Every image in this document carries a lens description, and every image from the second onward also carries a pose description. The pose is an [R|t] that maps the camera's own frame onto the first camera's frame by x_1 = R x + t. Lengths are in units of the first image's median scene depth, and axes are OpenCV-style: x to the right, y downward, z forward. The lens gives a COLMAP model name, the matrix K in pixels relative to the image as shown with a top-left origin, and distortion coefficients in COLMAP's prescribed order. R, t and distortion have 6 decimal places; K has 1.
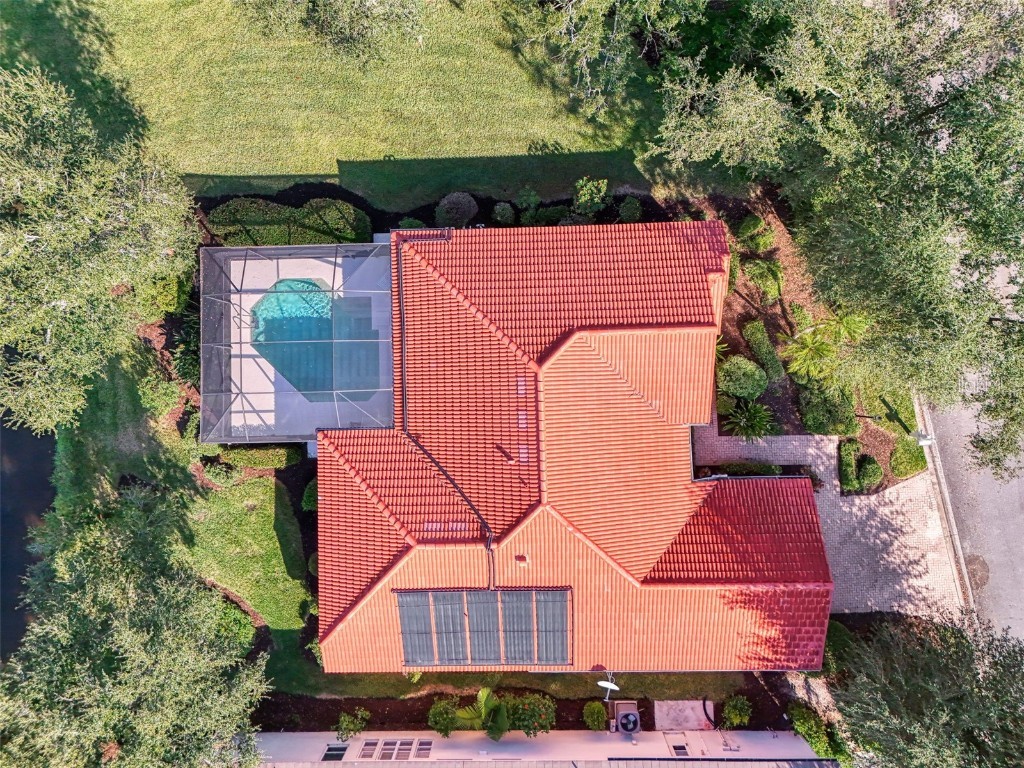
lens RADIAL K [[778.6, 0, 506.7], [0, 778.6, 329.5], [0, 0, 1]] dist [0.052748, -0.033392]
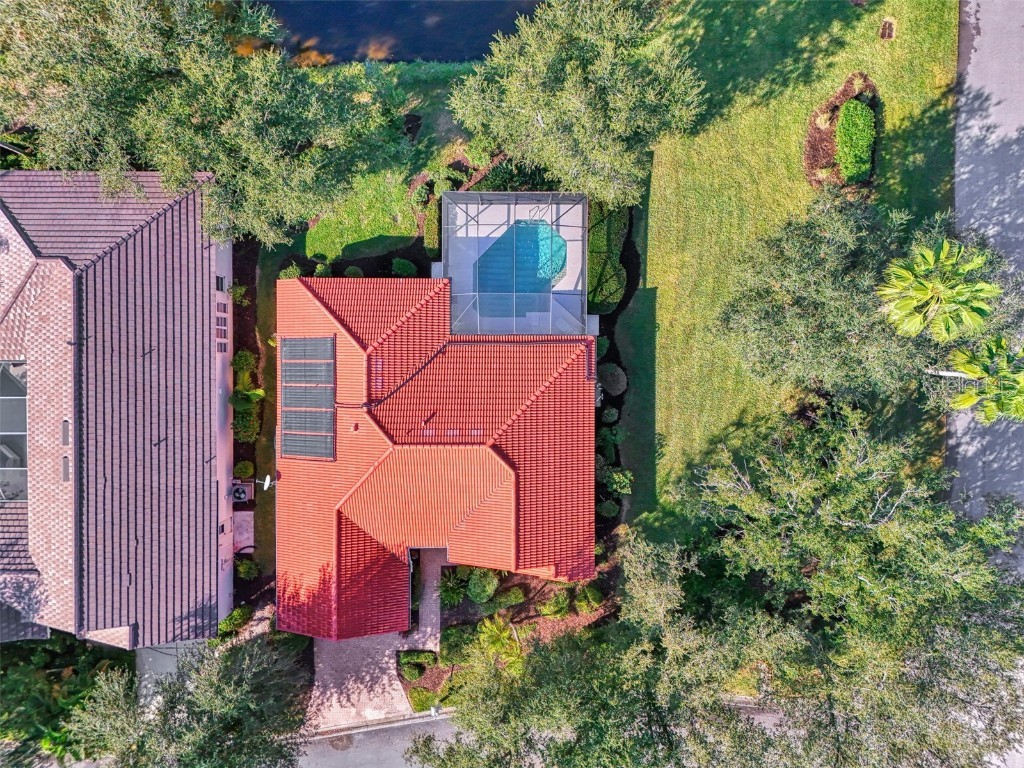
lens RADIAL K [[763.3, 0, 507.1], [0, 763.3, 394.9], [0, 0, 1]] dist [0.063414, -0.053248]
pose [[-0.026787, 0.997333, 0.067897, -0.127388], [-0.996985, -0.031603, 0.070867, -0.068803], [0.072823, -0.065793, 0.995172, -0.320904]]
